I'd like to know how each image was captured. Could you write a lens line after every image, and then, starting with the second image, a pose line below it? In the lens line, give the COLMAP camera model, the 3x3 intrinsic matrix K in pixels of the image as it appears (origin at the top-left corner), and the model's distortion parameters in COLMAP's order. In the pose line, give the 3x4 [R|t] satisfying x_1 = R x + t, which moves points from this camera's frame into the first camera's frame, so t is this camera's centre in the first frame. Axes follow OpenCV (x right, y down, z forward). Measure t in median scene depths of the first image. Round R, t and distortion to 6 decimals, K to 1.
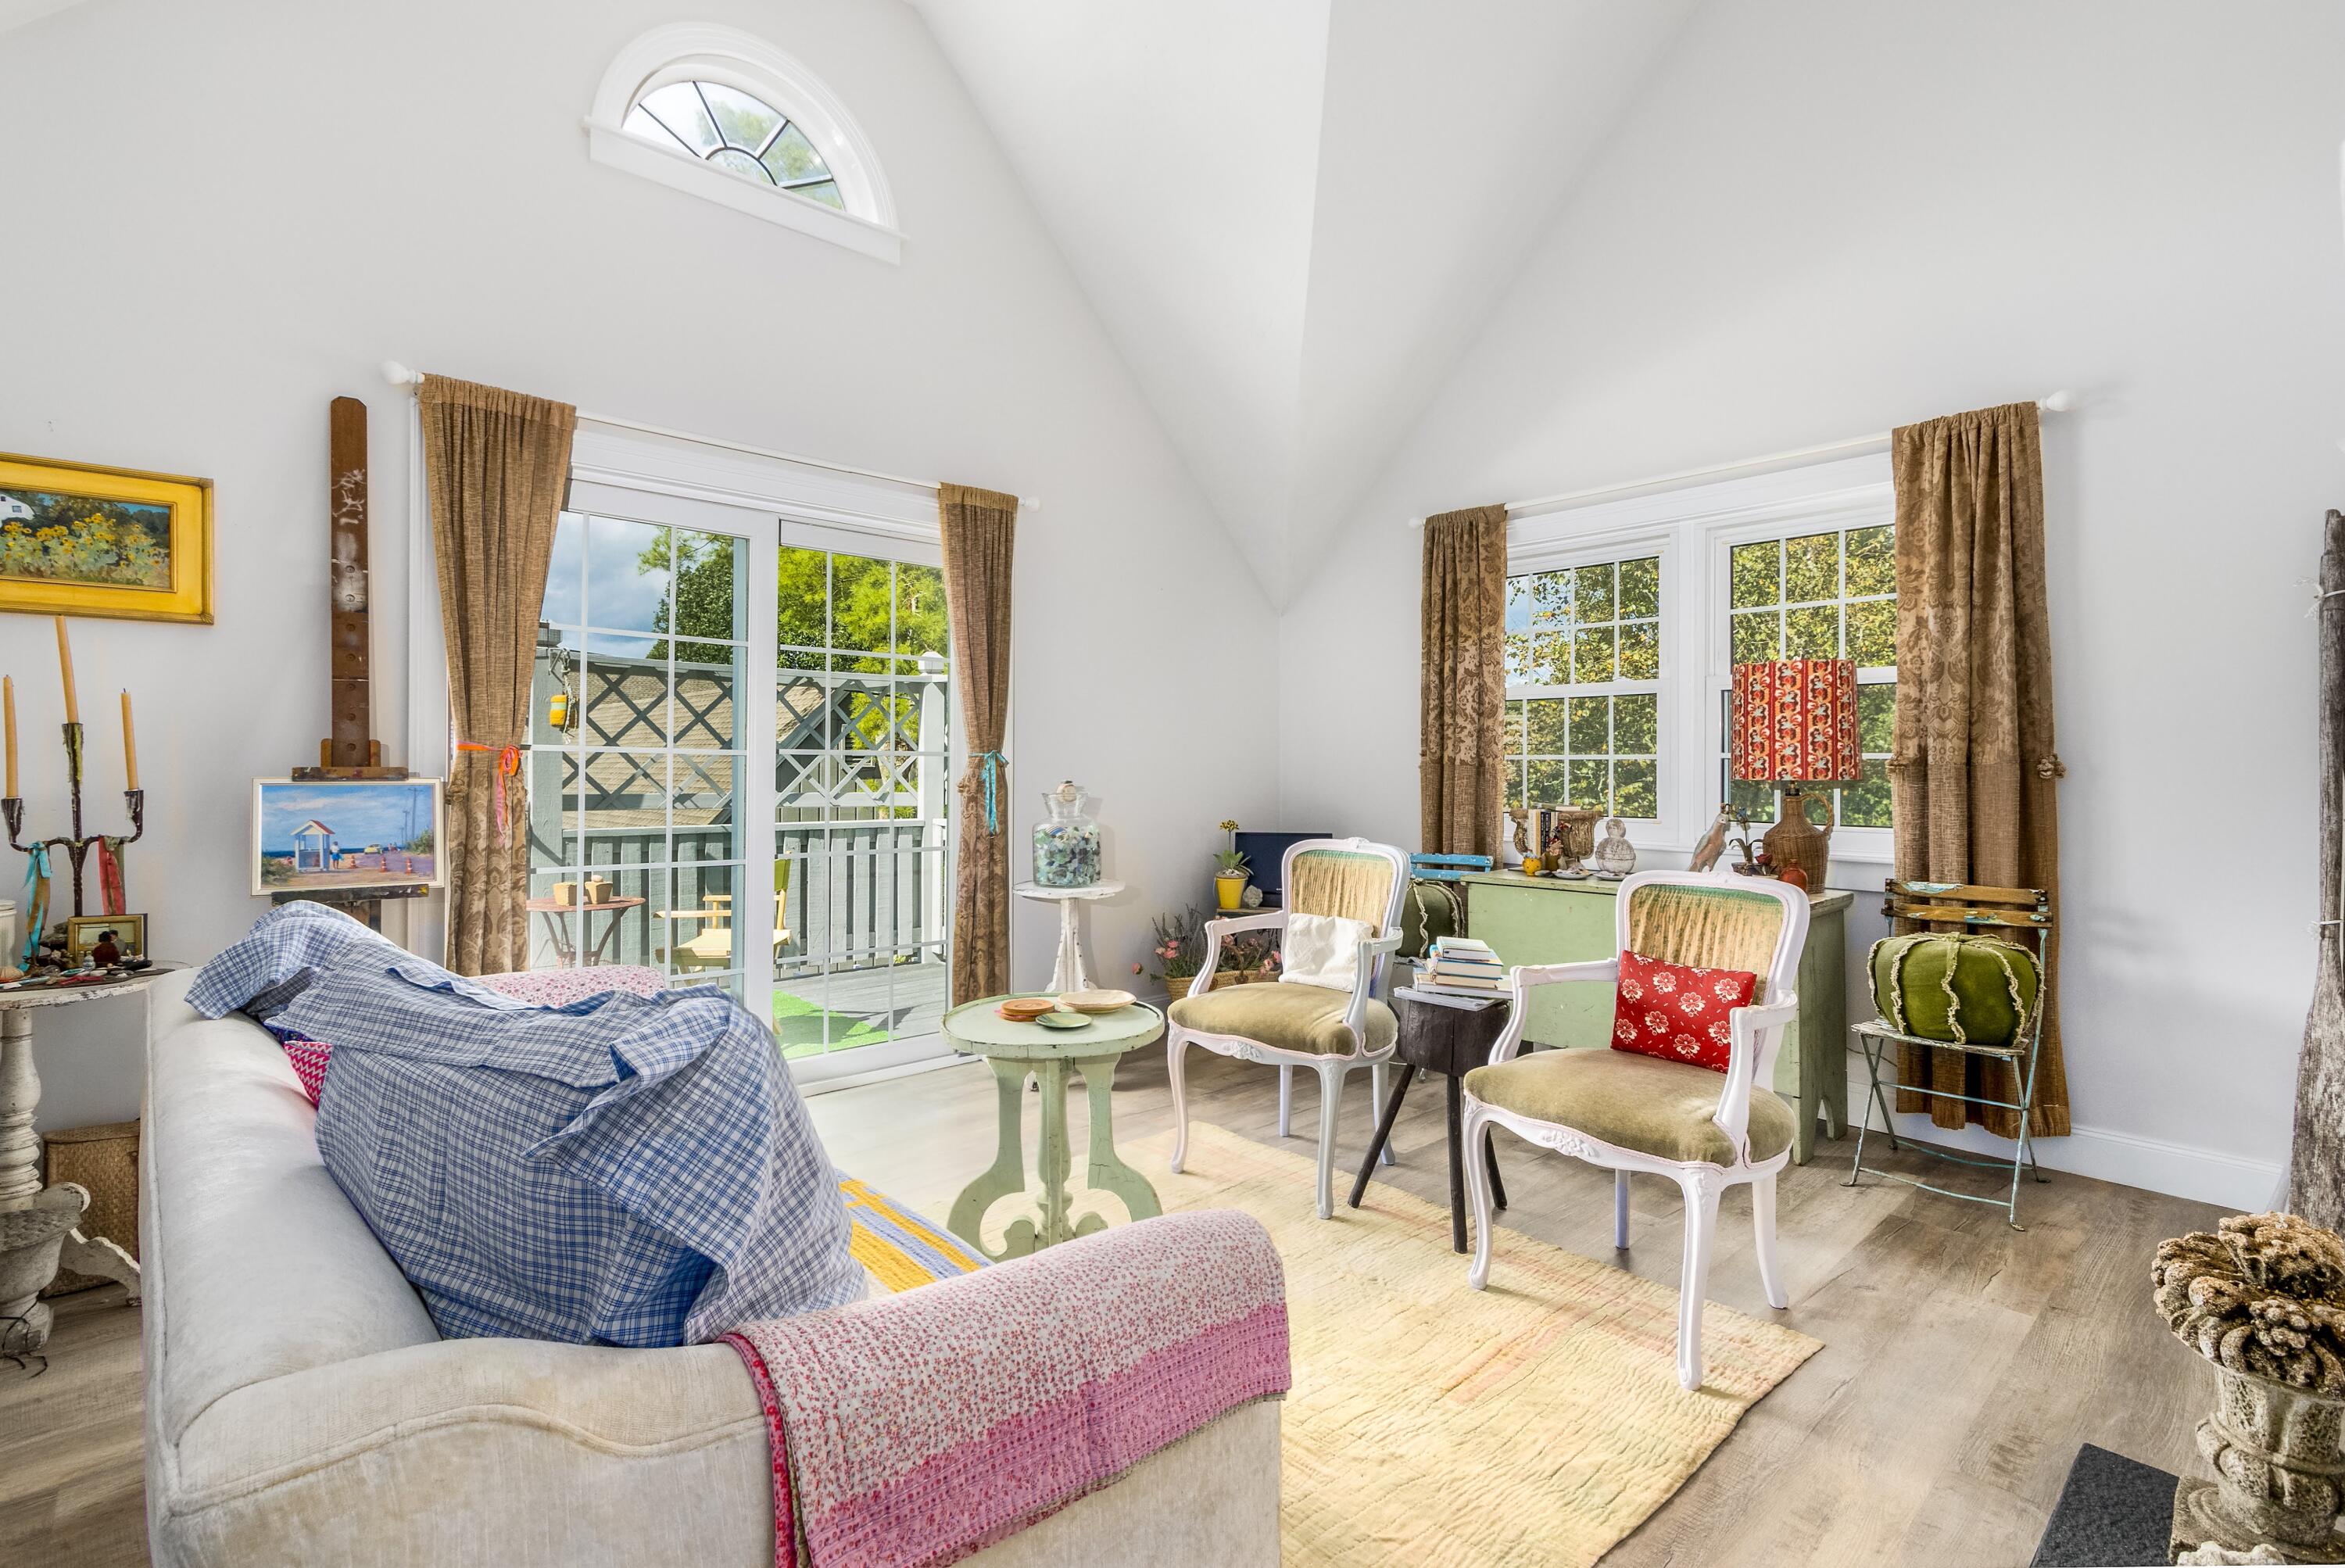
lens RADIAL K [[1114.5, 0, 1167.2], [0, 1114.5, 763.4], [0, 0, 1]] dist [-0.000143, -0.000932]
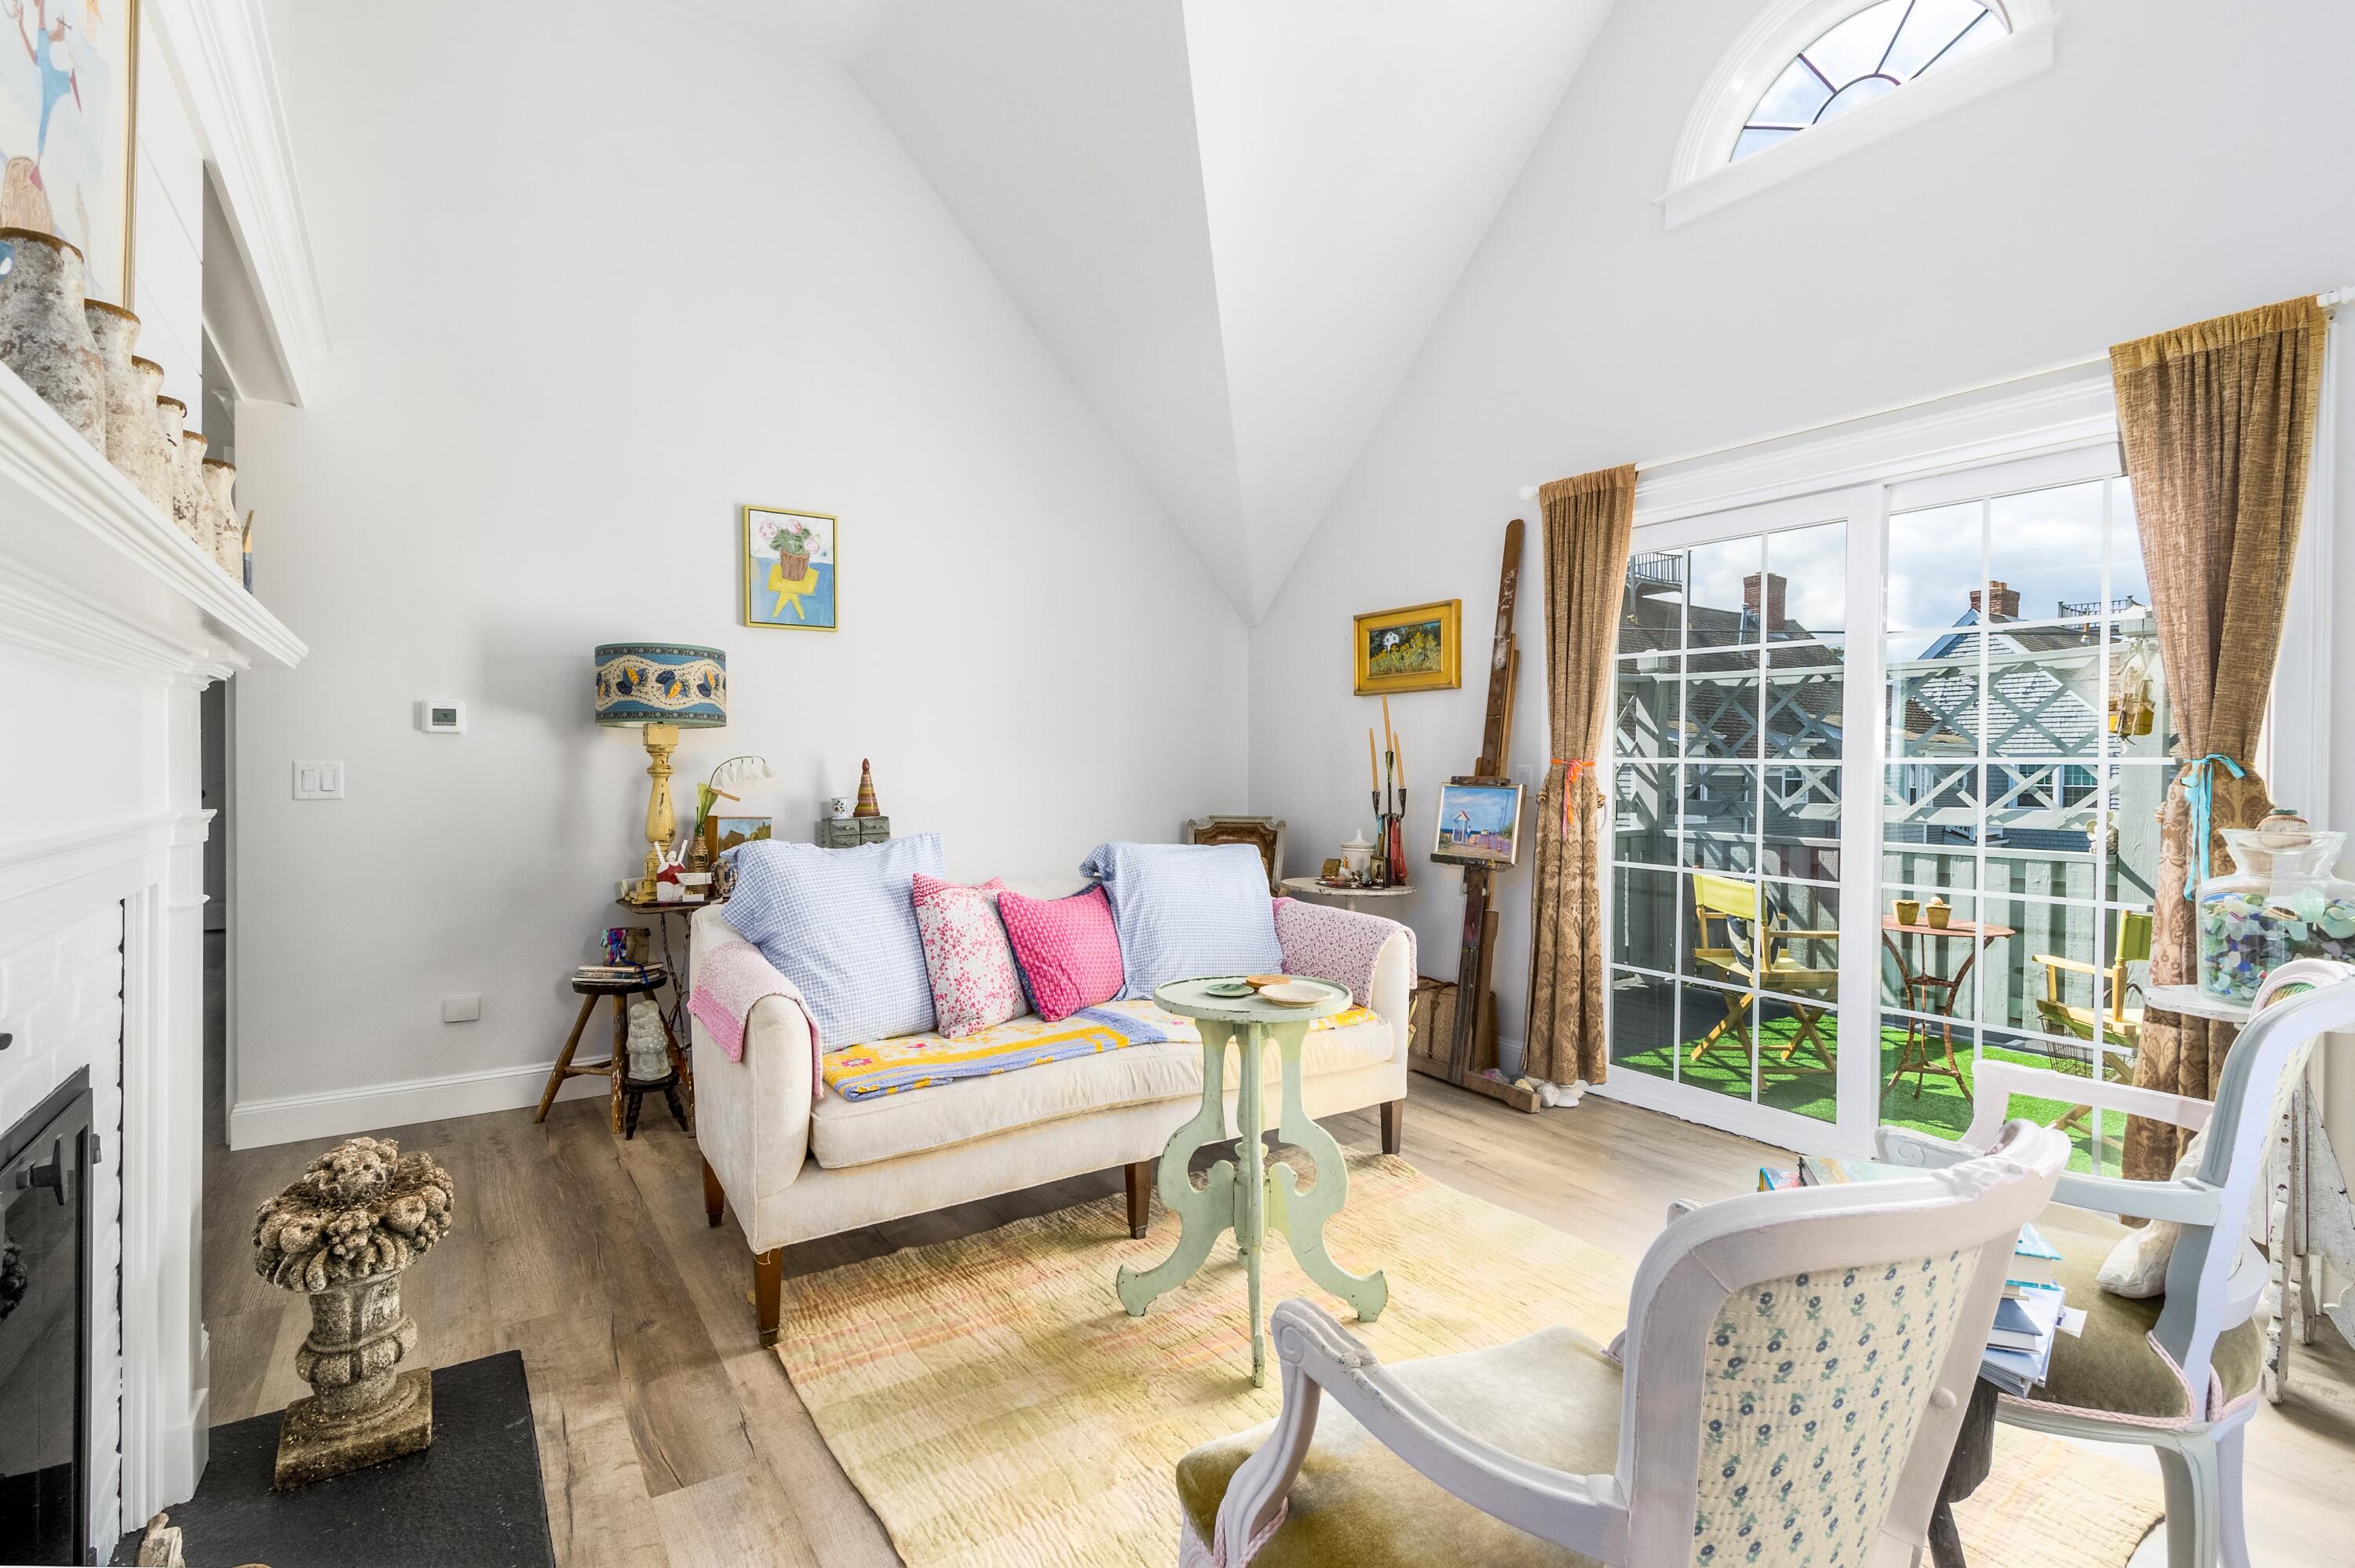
lens RADIAL K [[1119.1, 0, 1172.1], [0, 1119.1, 763.4], [0, 0, 1]] dist [-0.000143, -0.000932]
pose [[-0.168743, -0.007923, -0.985628, 0.775117], [-0.003053, 0.999967, -0.007516, -0.001329], [0.985655, 0.001741, -0.168761, 0.821866]]
